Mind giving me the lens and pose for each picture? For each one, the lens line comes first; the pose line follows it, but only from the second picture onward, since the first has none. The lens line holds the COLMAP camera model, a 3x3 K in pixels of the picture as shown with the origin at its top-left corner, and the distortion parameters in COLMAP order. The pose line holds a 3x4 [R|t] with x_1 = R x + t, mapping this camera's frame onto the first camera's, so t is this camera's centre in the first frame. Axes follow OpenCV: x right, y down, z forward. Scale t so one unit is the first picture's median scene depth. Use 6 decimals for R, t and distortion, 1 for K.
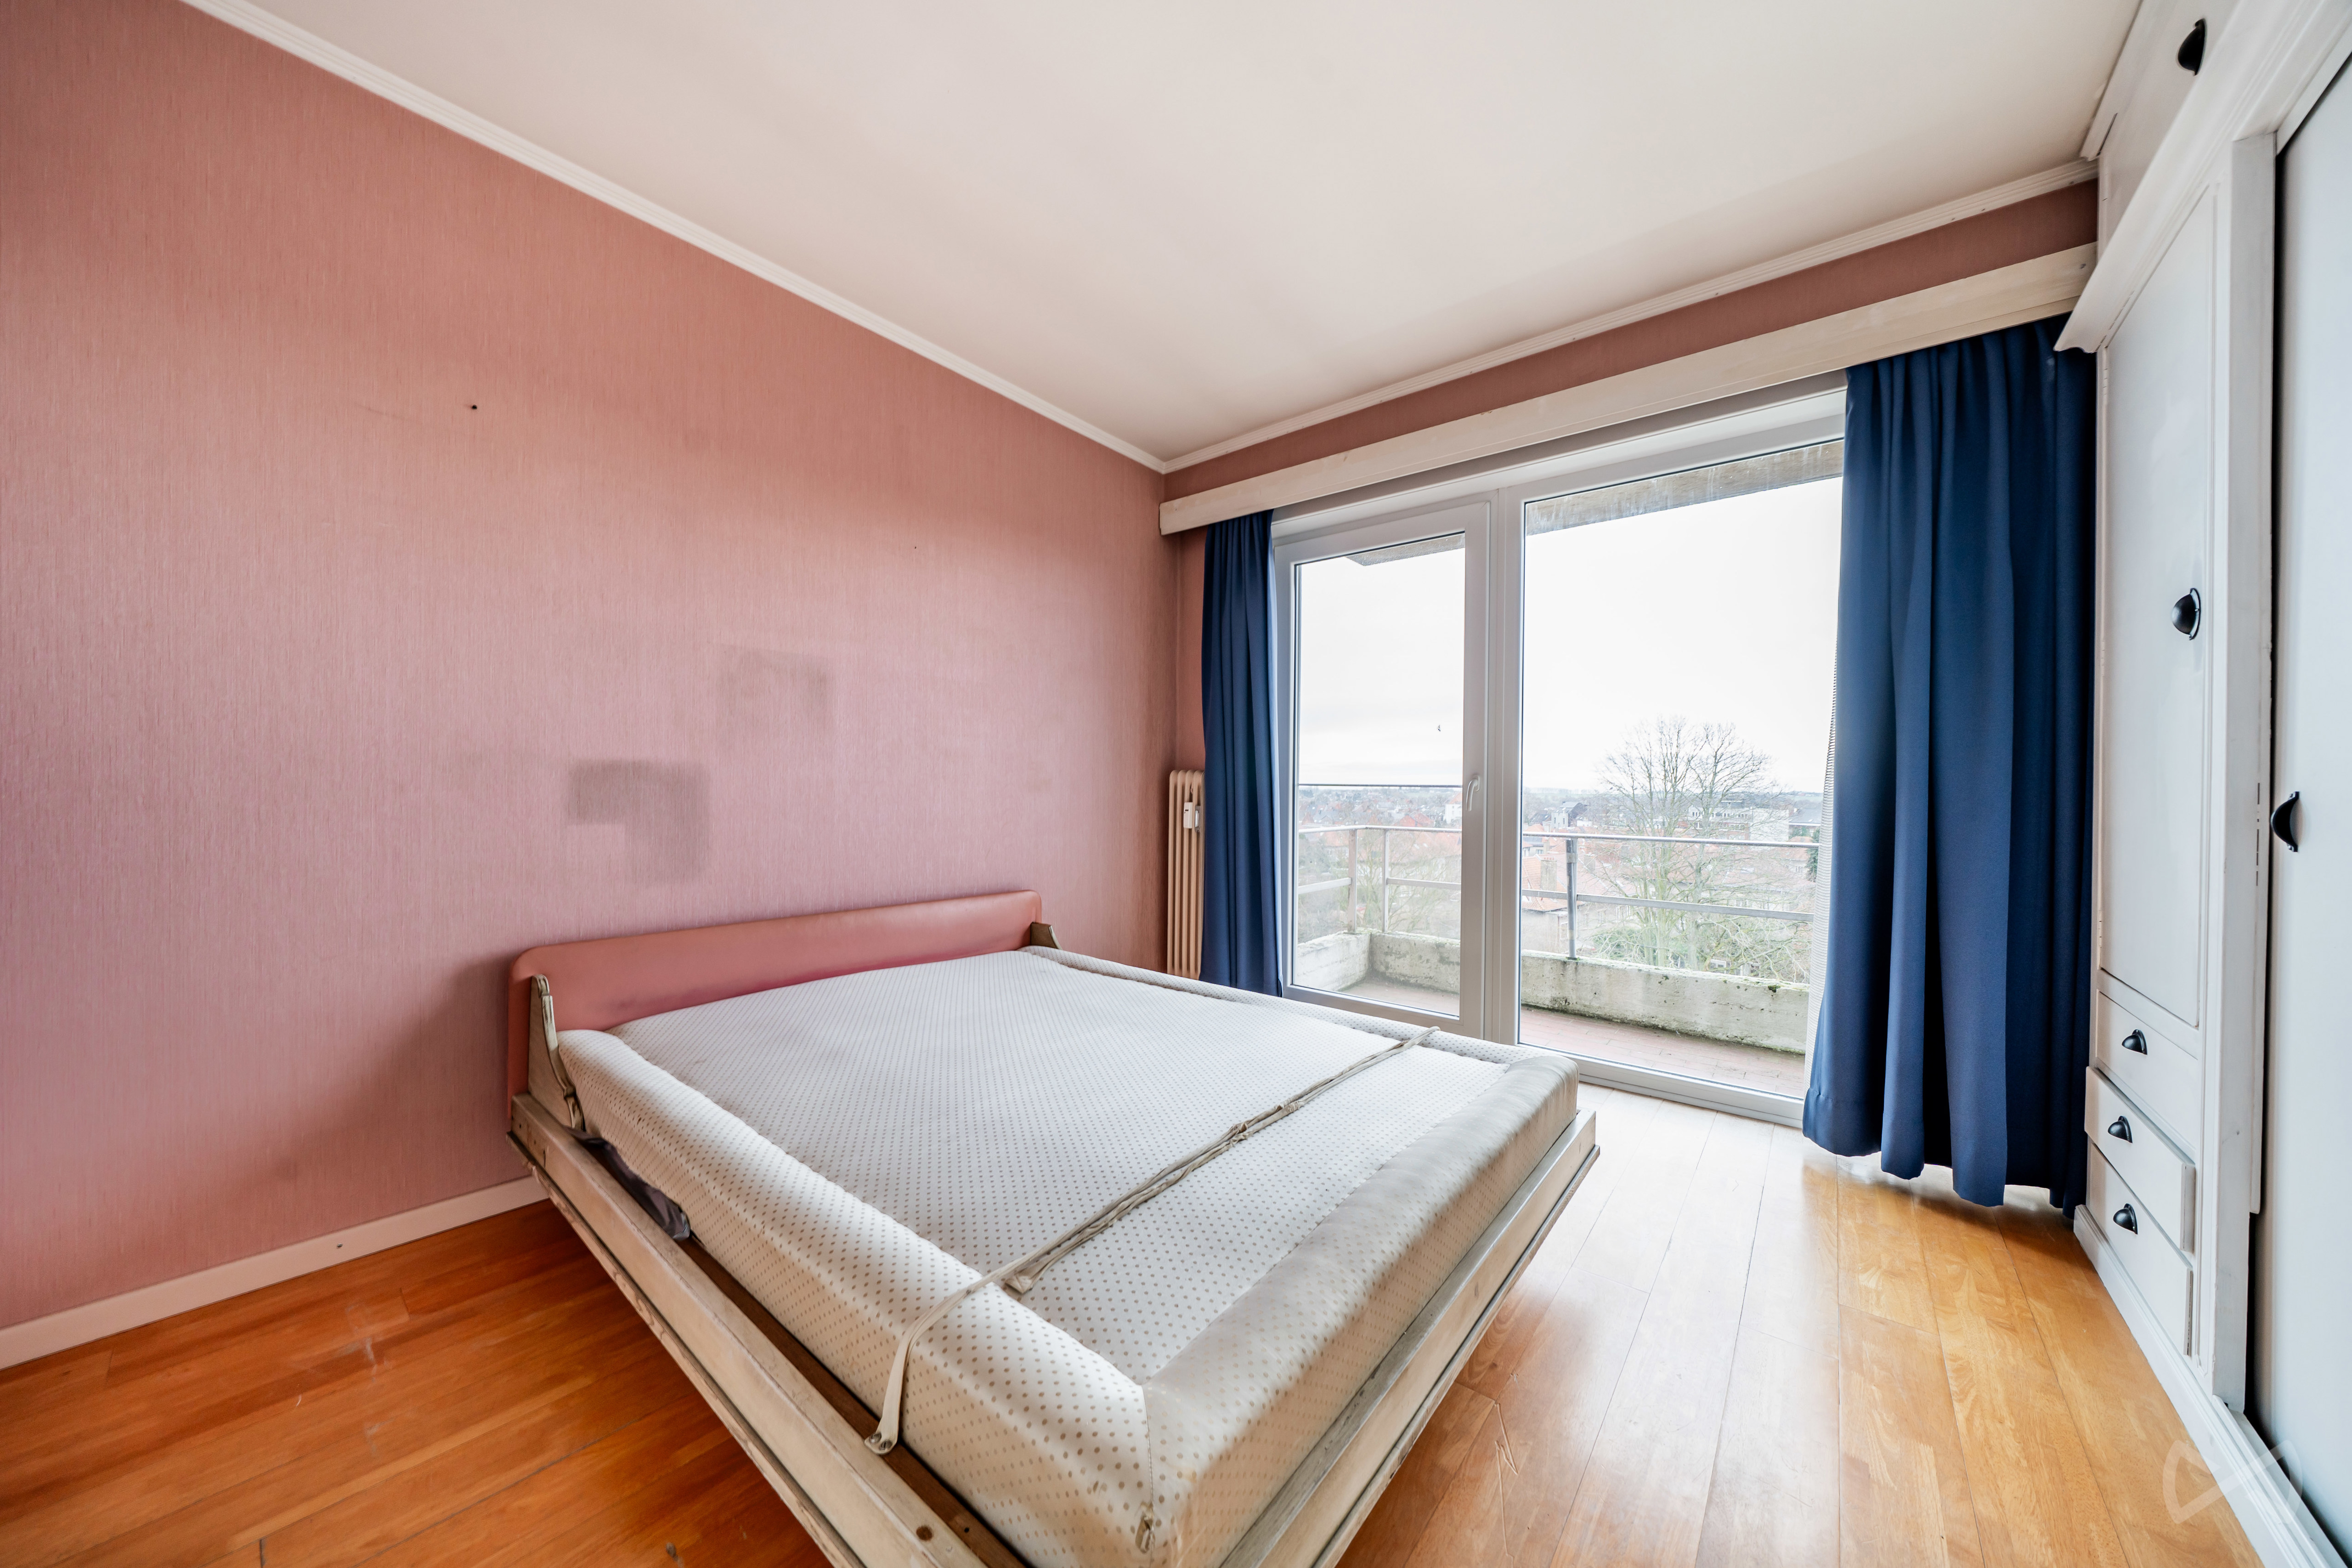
lens RADIAL K [[789.7, 0, 1185.0], [0, 789.7, 792.3], [0, 0, 1]] dist [0.000088, -0.000093]
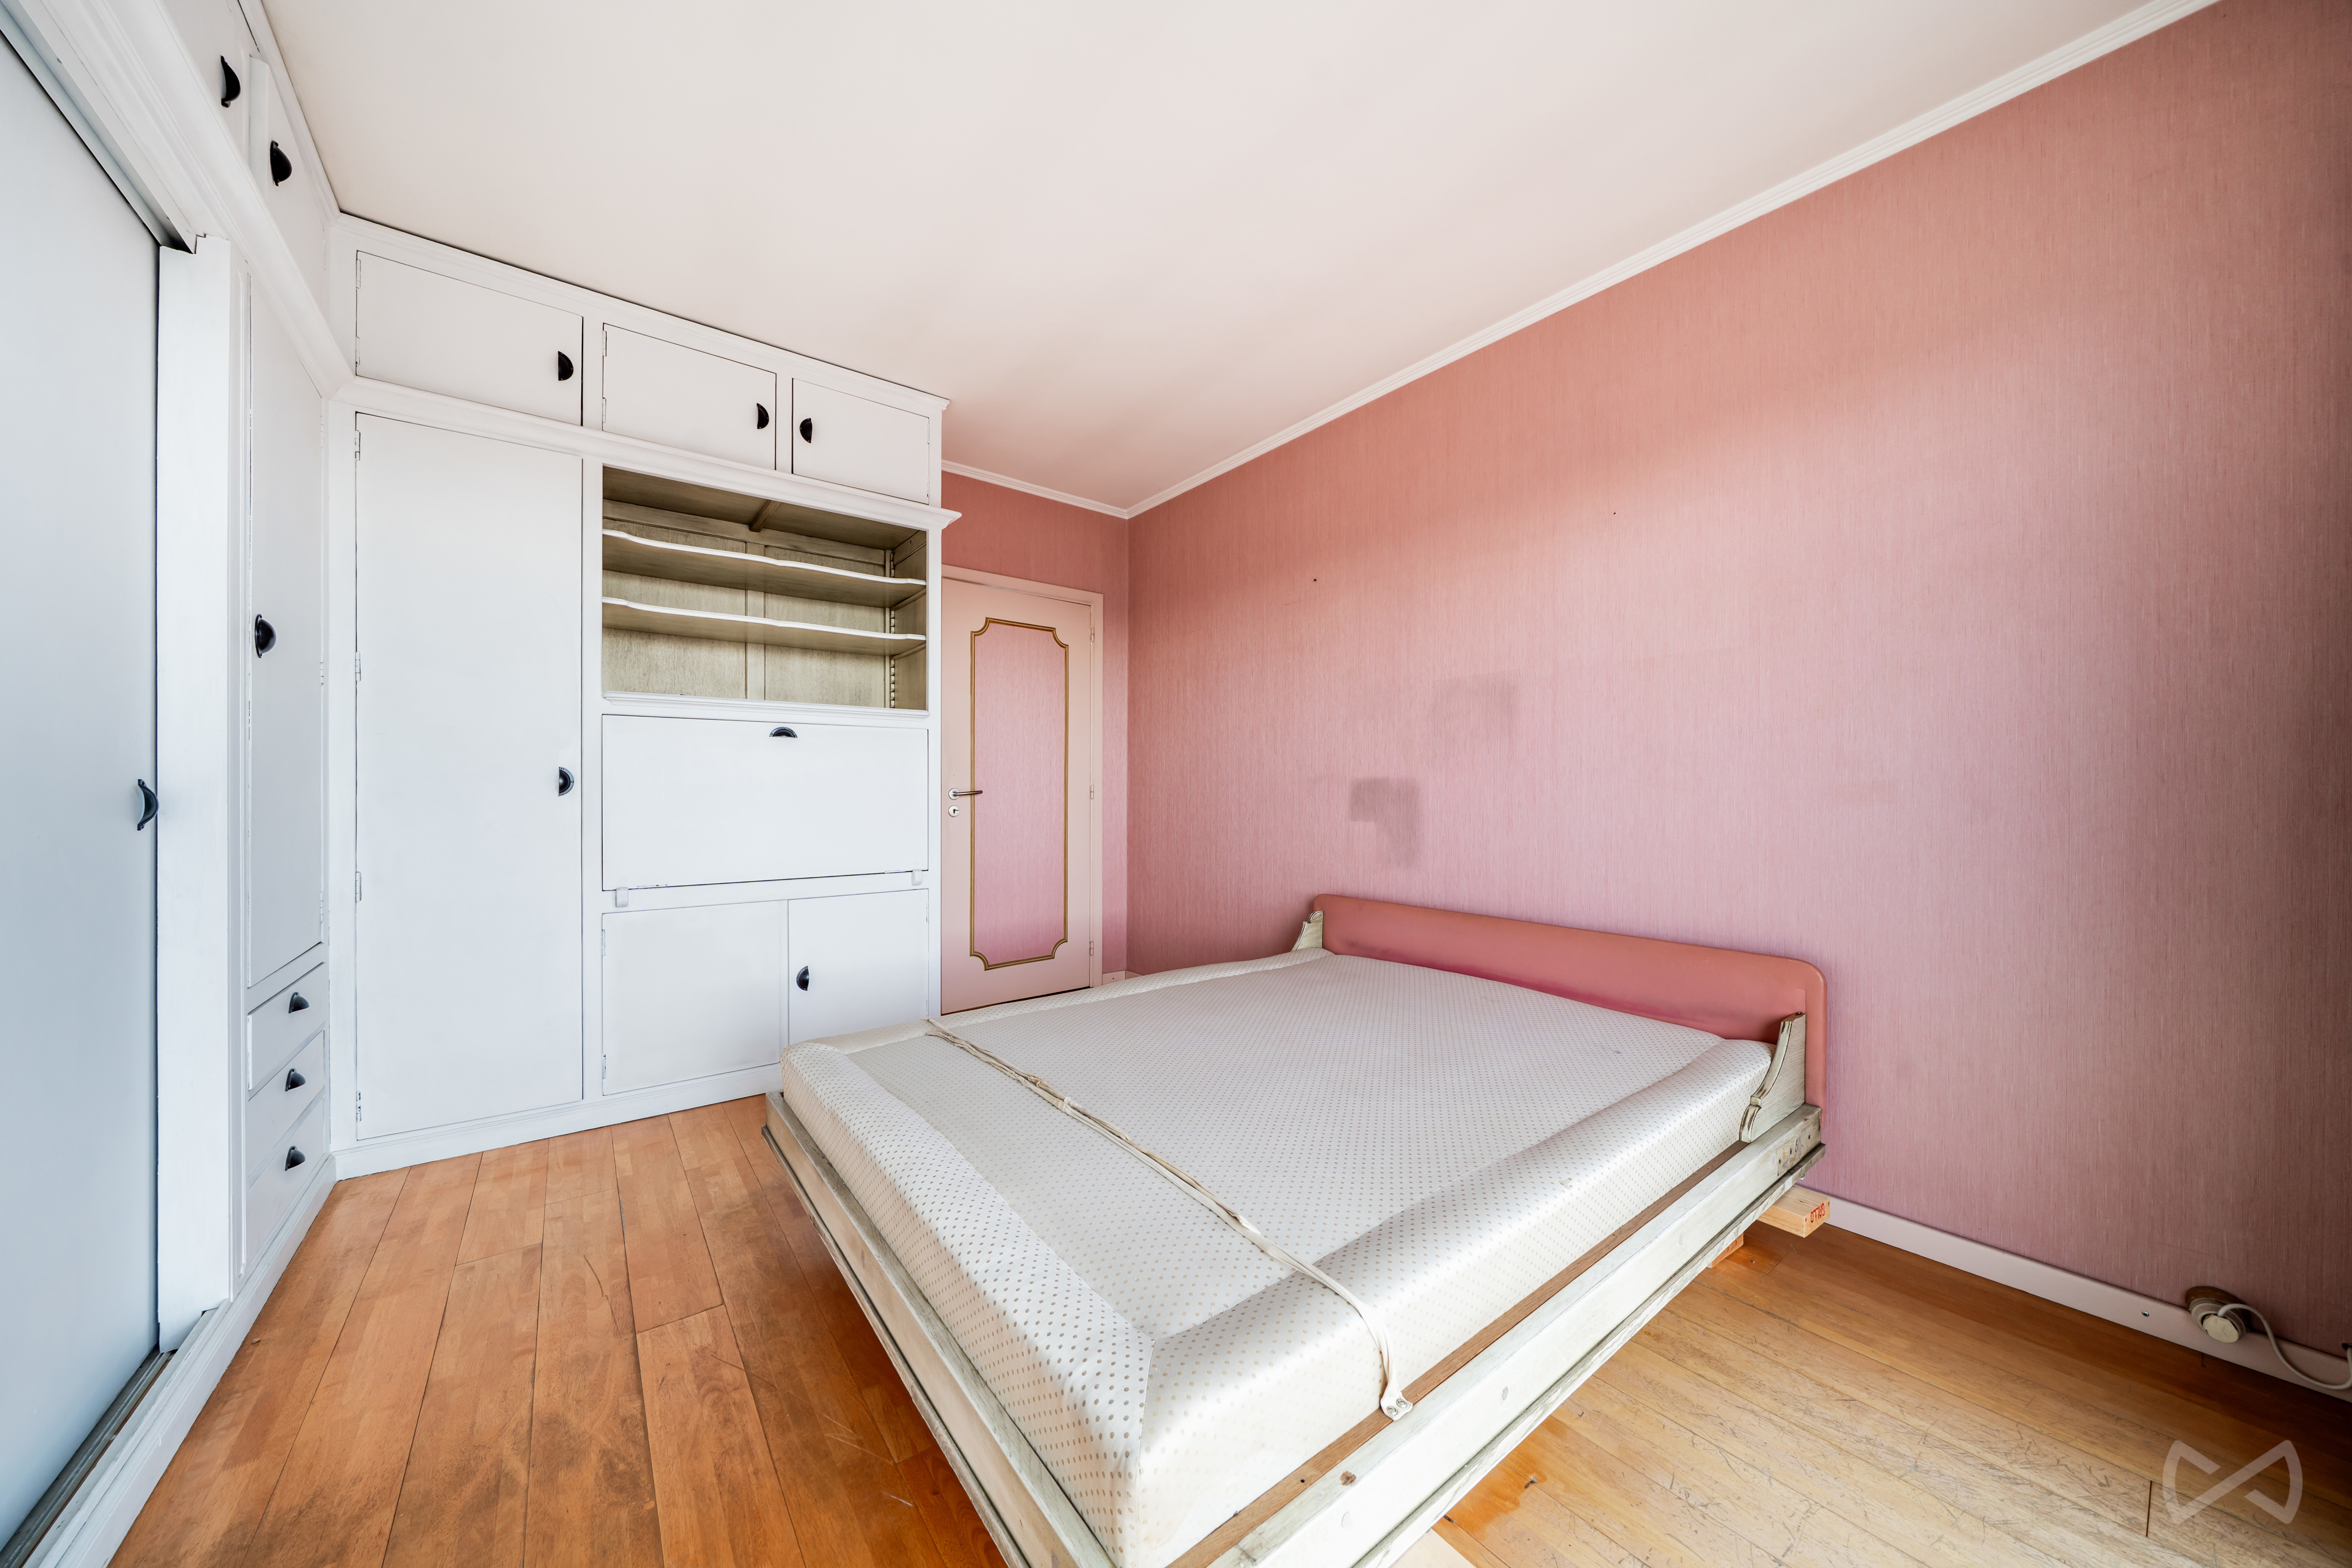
lens RADIAL K [[789.7, 0, 1177.1], [0, 789.7, 790.6], [0, 0, 1]] dist [0.000088, -0.000093]
pose [[-0.226124, -0.011980, -0.974025, 0.801596], [-0.006832, 0.999919, -0.010713, 0.001141], [0.974075, 0.004233, -0.226187, 1.001070]]
